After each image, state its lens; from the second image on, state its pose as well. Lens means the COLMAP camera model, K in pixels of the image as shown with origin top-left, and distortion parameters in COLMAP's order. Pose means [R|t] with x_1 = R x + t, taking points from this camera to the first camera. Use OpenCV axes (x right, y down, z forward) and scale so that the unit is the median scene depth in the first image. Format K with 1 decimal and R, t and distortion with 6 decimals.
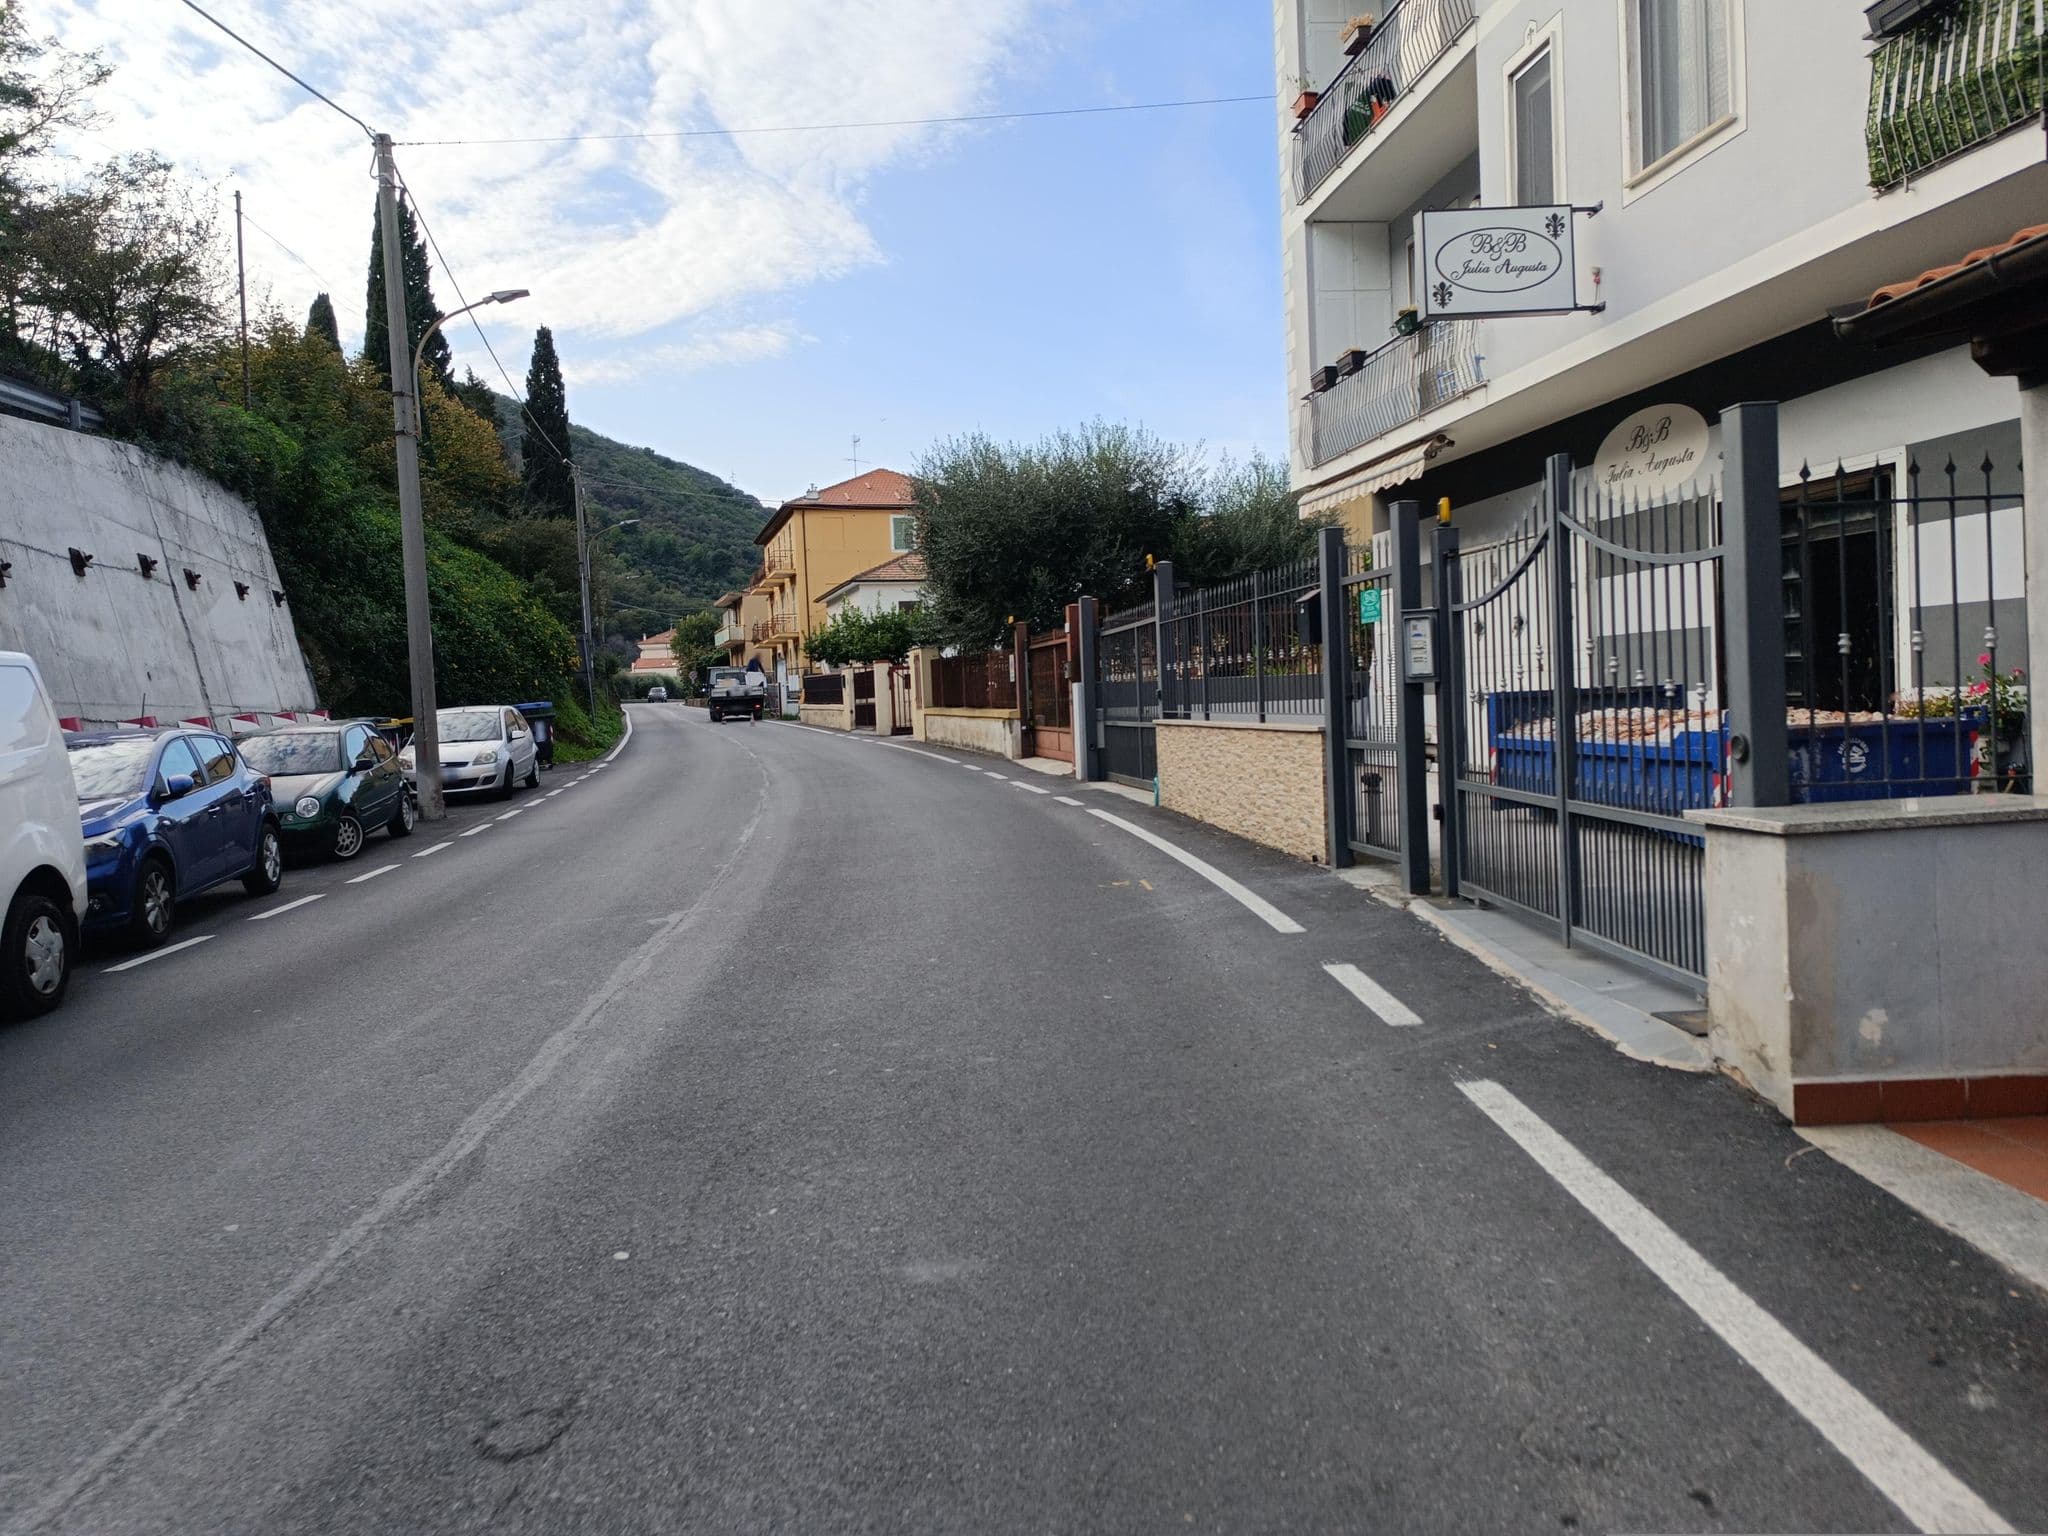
lens RADIAL K [[1196.3, 0, 1024.0], [0, 1196.3, 768.0], [0, 0, 1]] dist [0.001410, -0.000739]
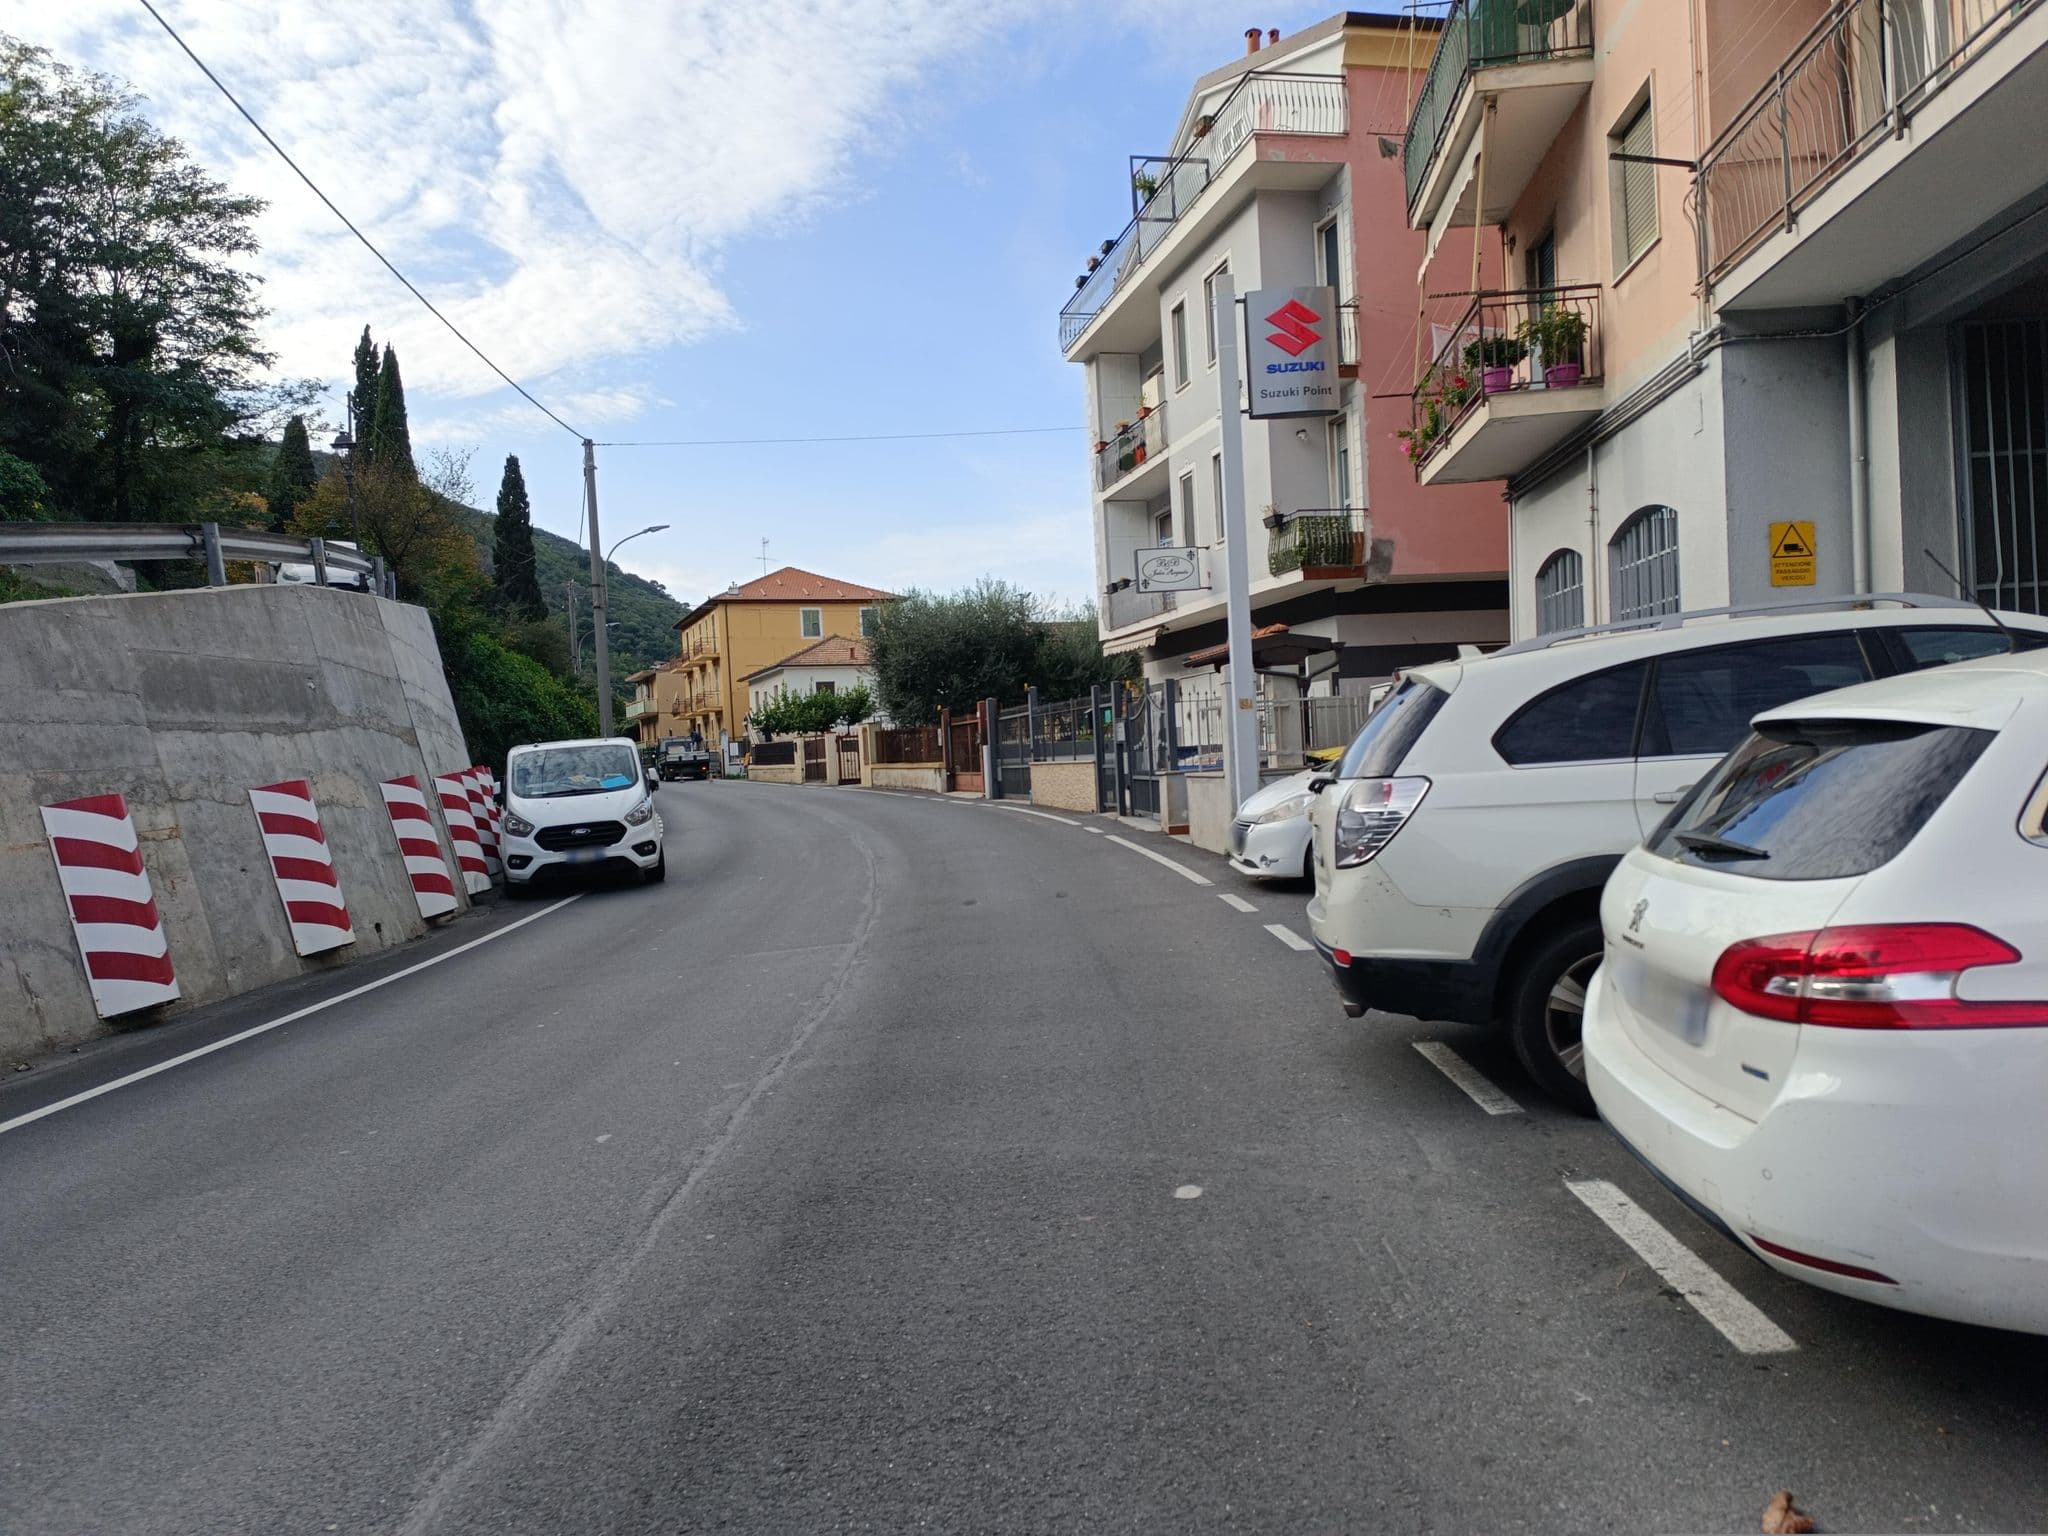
lens RADIAL K [[1421.9, 0, 1024.0], [0, 1421.9, 768.0], [0, 0, 1]] dist [-0.000292, 0.000441]
pose [[0.993477, -0.012919, 0.113295, -0.022579], [0.019378, 0.998237, -0.056095, 0.013421], [-0.112370, 0.057924, 0.991977, -0.180332]]
